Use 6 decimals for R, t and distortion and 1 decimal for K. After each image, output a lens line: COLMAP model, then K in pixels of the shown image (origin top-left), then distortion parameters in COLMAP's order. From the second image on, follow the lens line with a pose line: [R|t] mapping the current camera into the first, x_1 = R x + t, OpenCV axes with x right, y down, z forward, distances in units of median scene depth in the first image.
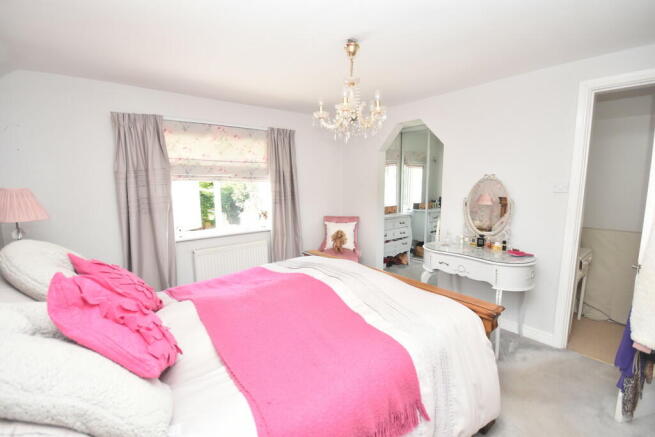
lens RADIAL K [[289.3, 0, 327.0], [0, 289.3, 219.2], [0, 0, 1]] dist [0.002319, -0.012309]
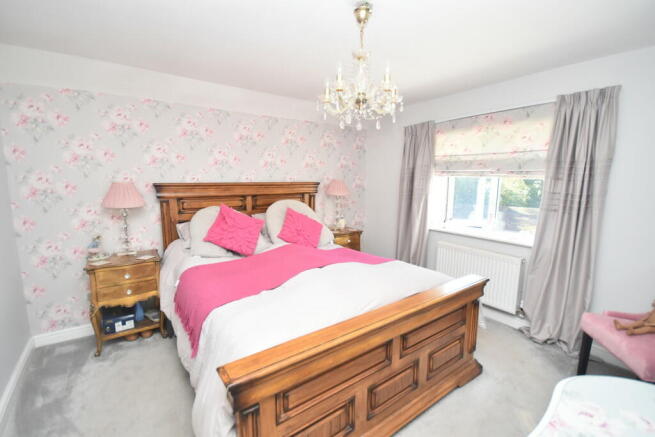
lens RADIAL K [[289.3, 0, 327.0], [0, 289.3, 219.2], [0, 0, 1]] dist [0.002319, -0.012309]
pose [[-0.058445, 0.147092, -0.987395, 0.591267], [-0.132895, 0.979136, 0.153728, -0.080644], [0.989405, 0.140205, -0.037677, 0.606830]]
